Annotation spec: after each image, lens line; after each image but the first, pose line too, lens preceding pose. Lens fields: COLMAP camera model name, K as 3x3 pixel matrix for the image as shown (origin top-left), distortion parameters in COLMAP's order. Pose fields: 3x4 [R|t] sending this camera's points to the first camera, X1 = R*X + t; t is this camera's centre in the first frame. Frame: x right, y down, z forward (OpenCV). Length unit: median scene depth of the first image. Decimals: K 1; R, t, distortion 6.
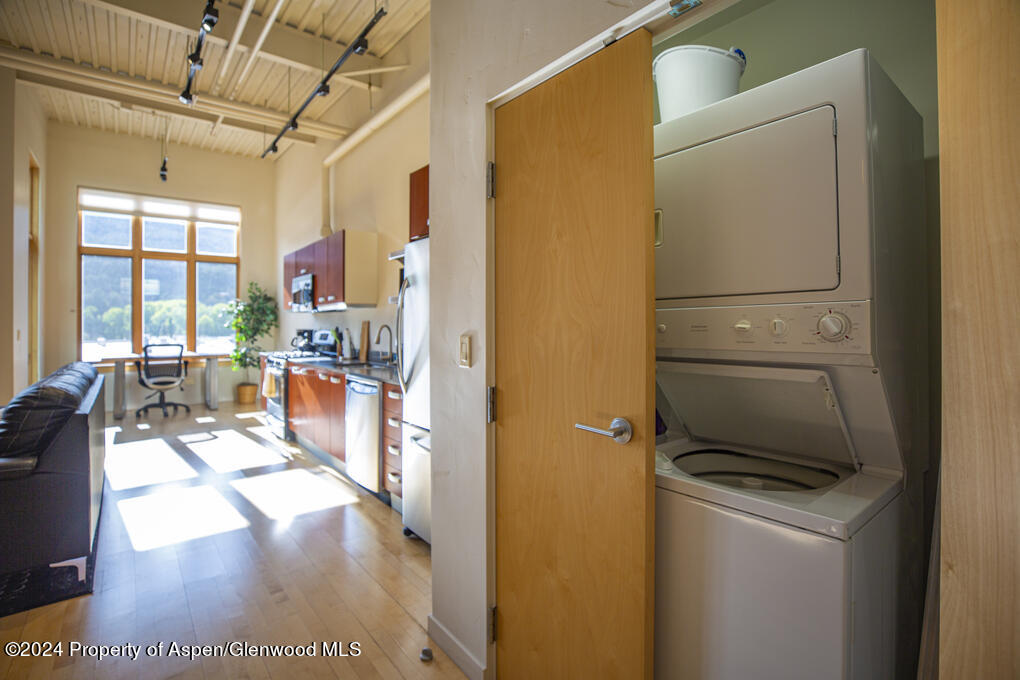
lens RADIAL K [[480.1, 0, 500.1], [0, 480.1, 321.1], [0, 0, 1]] dist [-0.035362, 0.007539]
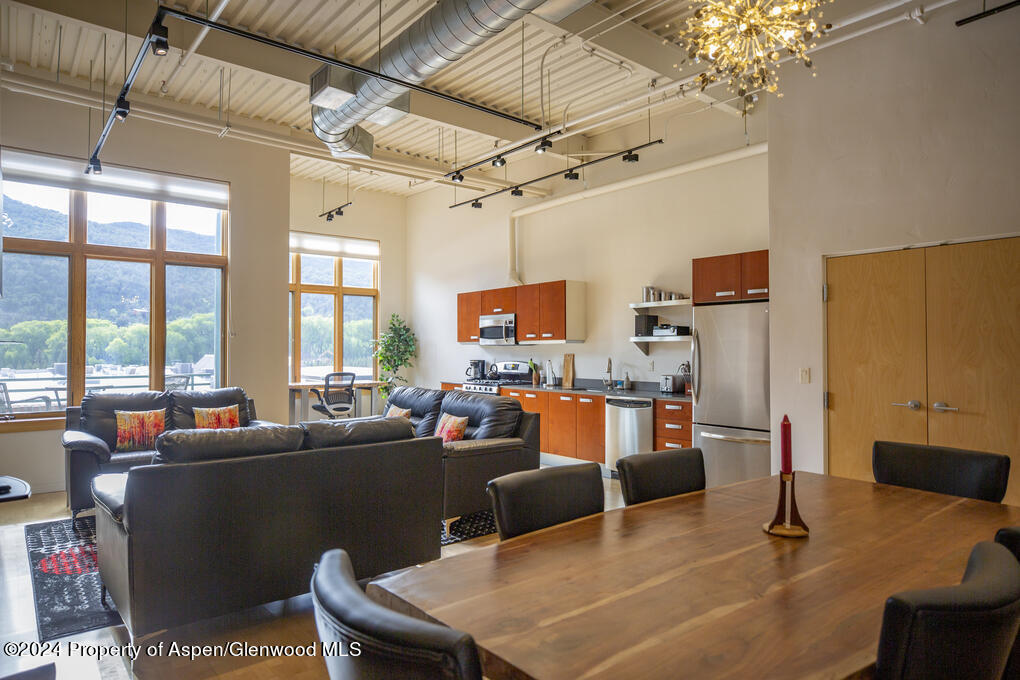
lens RADIAL K [[624.9, 0, 484.8], [0, 624.9, 334.8], [0, 0, 1]] dist [-0.017119, 0.004641]
pose [[0.999841, 0.004640, 0.017209, -0.407719], [-0.004319, 0.999816, -0.018670, -0.014546], [-0.017293, 0.018593, 0.999678, -0.441573]]
